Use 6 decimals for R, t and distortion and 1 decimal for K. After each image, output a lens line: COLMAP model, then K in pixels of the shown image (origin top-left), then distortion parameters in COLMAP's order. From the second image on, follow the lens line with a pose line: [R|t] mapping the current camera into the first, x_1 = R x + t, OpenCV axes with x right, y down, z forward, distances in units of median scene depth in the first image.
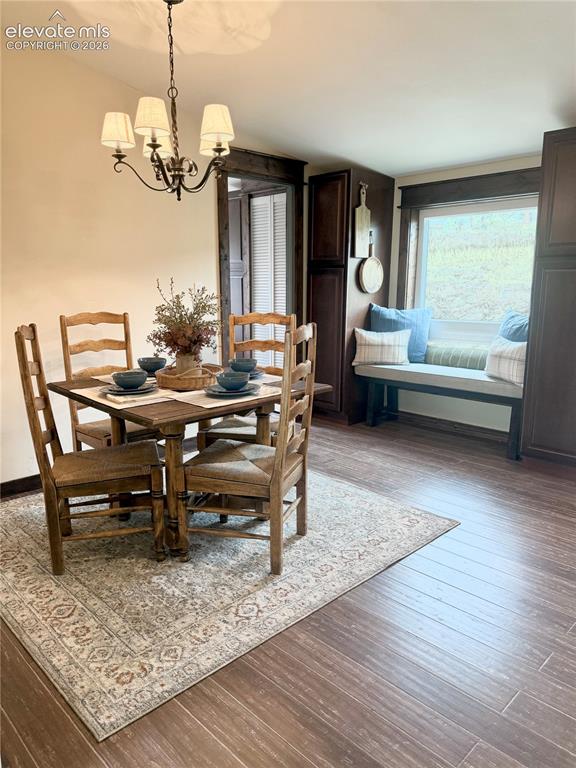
lens RADIAL K [[542.2, 0, 286.5], [0, 542.2, 407.8], [0, 0, 1]] dist [0.129619, -0.166379]
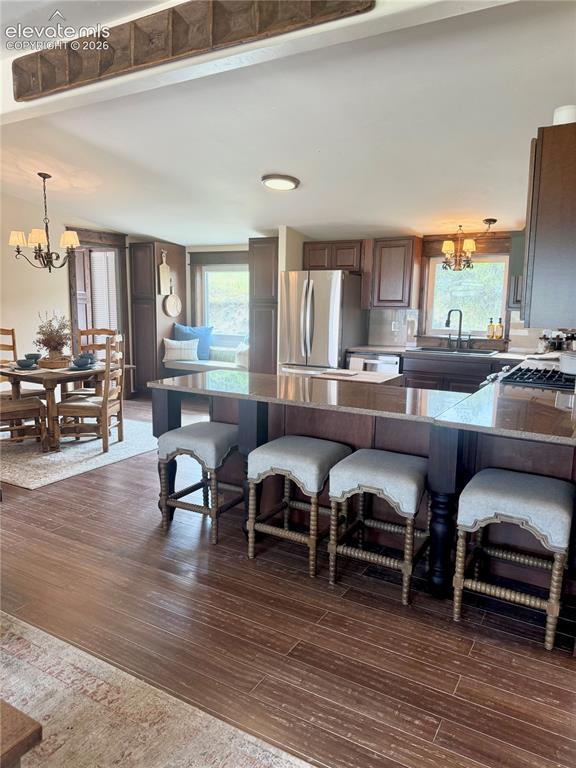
lens RADIAL K [[568.4, 0, 286.7], [0, 568.4, 392.6], [0, 0, 1]] dist [0.116500, -0.206952]
pose [[0.968830, -0.026094, 0.246347, 0.083538], [0.040002, 0.997865, -0.051619, 0.152404], [-0.244475, 0.059865, 0.967806, -0.938857]]
